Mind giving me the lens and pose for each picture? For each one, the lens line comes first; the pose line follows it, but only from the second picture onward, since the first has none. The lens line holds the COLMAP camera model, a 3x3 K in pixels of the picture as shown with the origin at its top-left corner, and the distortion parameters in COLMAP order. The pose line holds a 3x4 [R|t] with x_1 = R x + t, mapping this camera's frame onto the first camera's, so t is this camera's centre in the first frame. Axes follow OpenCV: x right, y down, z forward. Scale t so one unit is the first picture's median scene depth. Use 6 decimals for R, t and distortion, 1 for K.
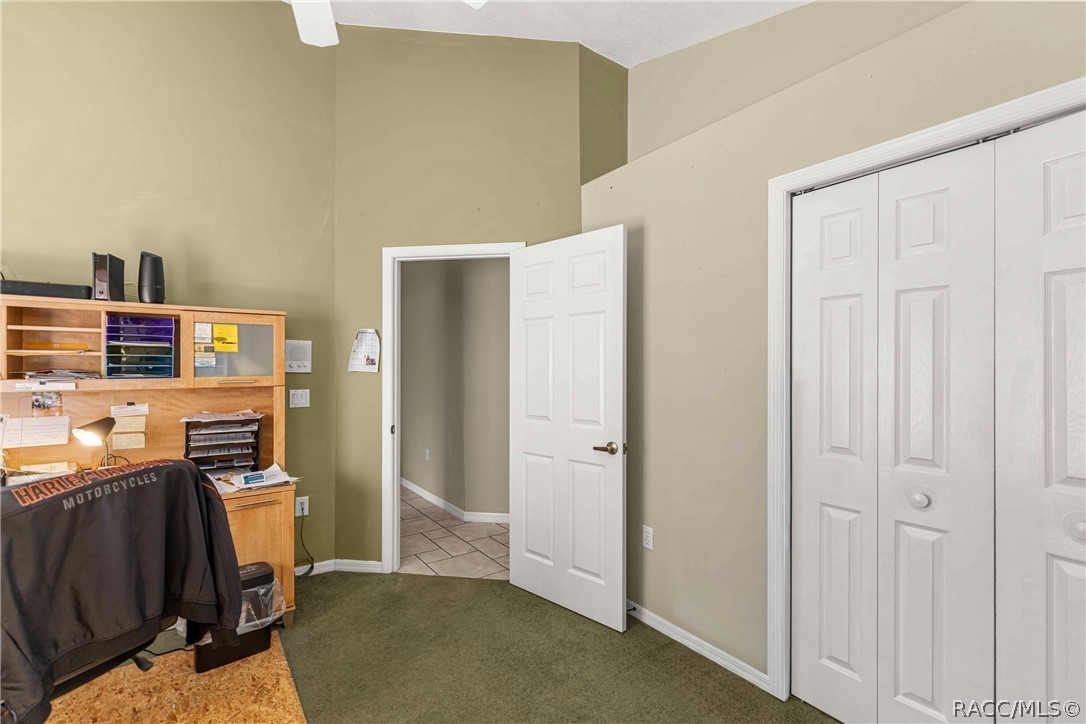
lens RADIAL K [[474.4, 0, 545.6], [0, 474.4, 365.7], [0, 0, 1]] dist [0.002109, 0.000394]
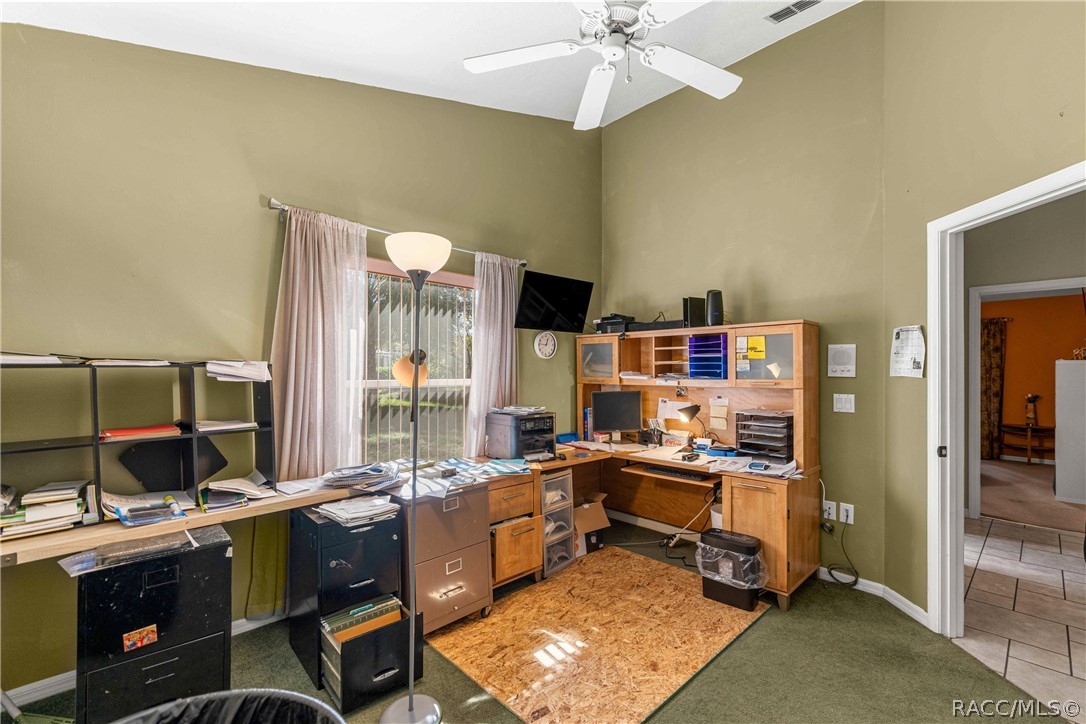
lens RADIAL K [[474.4, 0, 545.6], [0, 474.4, 365.7], [0, 0, 1]] dist [0.002109, 0.000394]
pose [[0.117252, -0.011004, -0.993041, 0.446171], [0.003690, 0.999937, -0.010644, -0.000740], [0.993095, -0.002416, 0.117285, 0.305113]]
